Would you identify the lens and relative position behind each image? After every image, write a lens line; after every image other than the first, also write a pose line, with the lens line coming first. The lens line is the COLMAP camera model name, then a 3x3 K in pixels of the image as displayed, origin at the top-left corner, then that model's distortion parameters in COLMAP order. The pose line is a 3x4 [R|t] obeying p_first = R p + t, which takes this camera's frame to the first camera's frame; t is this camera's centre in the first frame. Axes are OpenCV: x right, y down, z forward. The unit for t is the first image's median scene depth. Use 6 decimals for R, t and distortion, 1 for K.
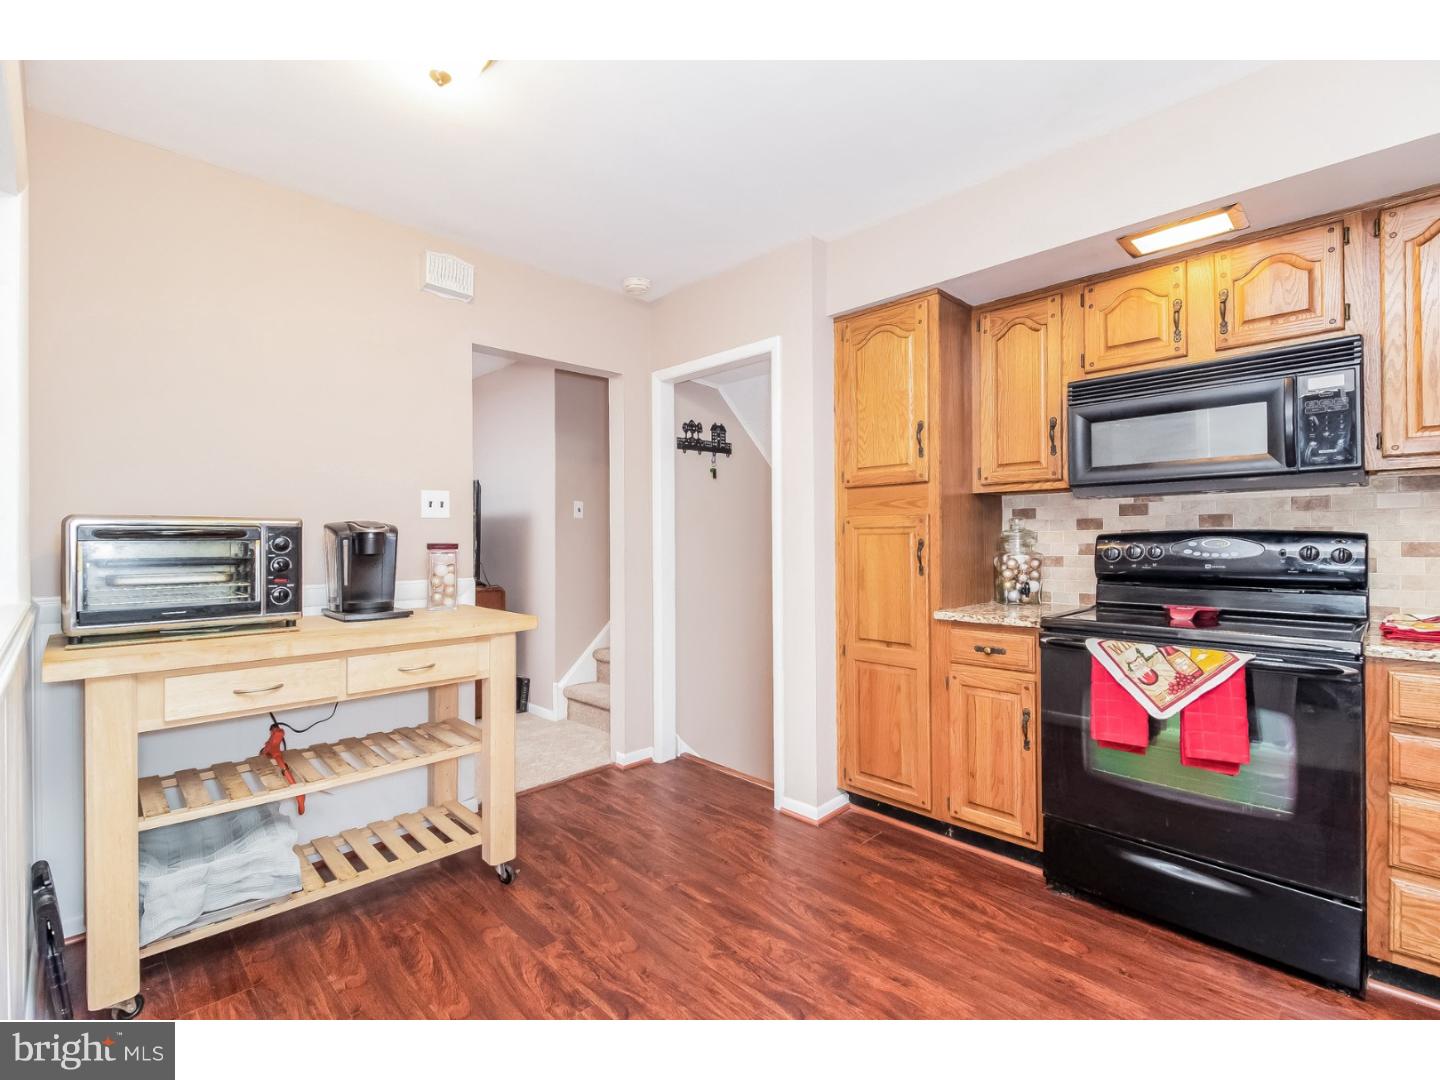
lens RADIAL K [[668.3, 0, 722.8], [0, 668.3, 541.8], [0, 0, 1]] dist [-0.005928, -0.002844]
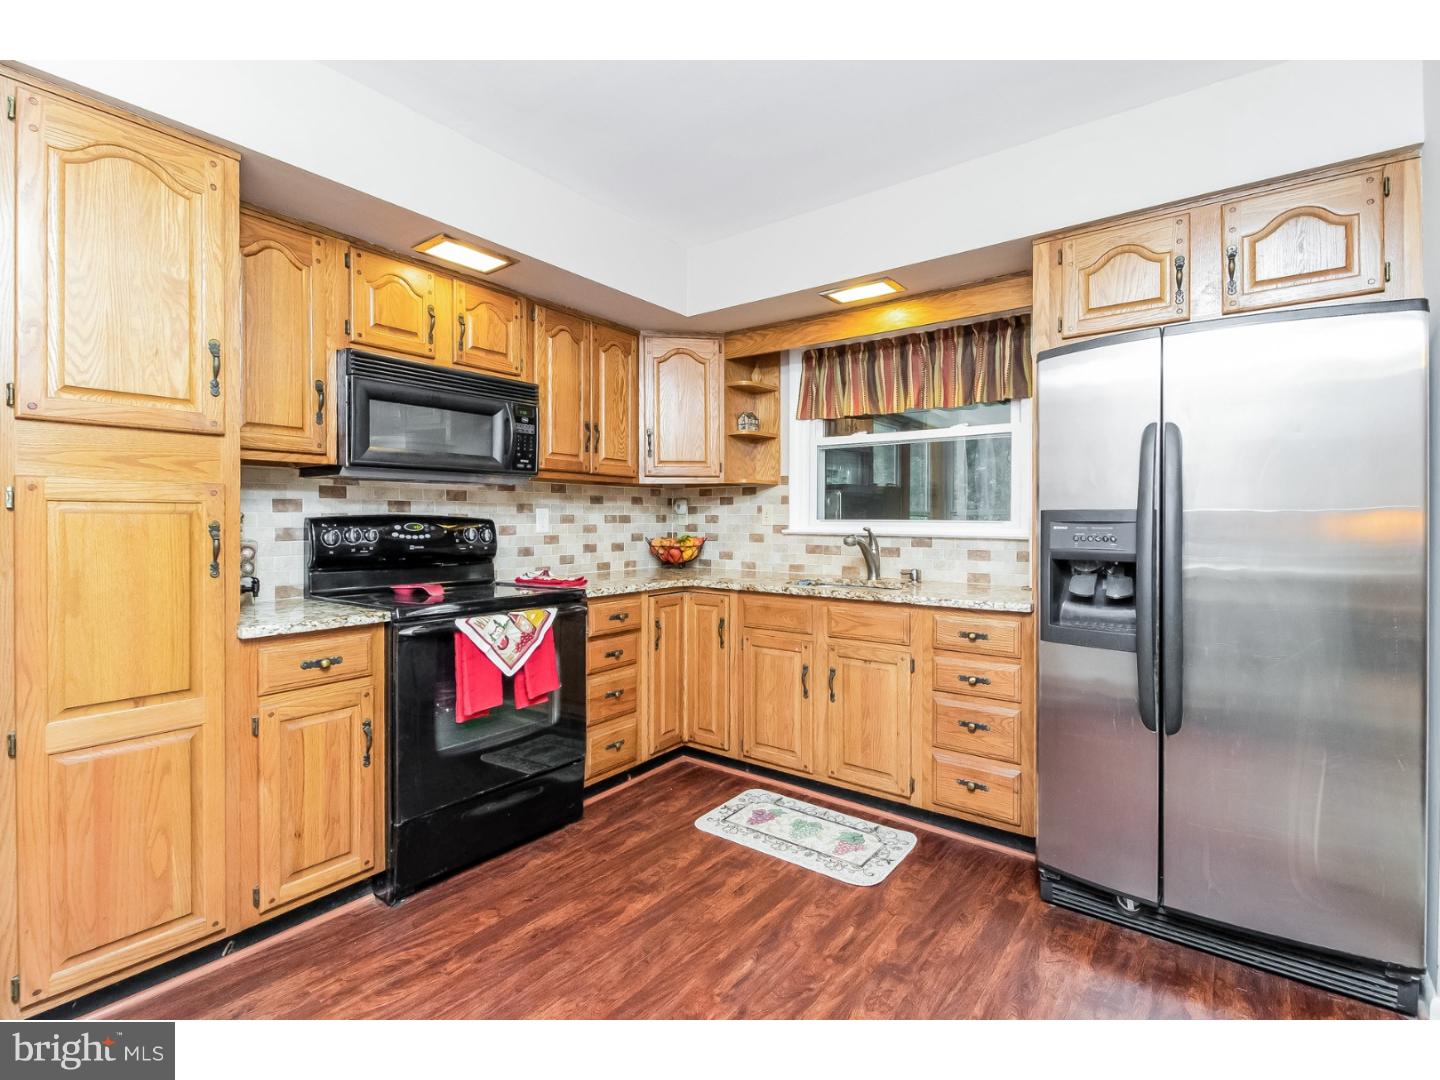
lens RADIAL K [[668.3, 0, 707.7], [0, 668.3, 527.3], [0, 0, 1]] dist [-0.005928, -0.002844]
pose [[-0.149334, -0.003176, 0.988782, -0.478167], [0.002335, 0.999991, 0.003564, 0.000423], [-0.988784, 0.002841, -0.149325, 0.711954]]
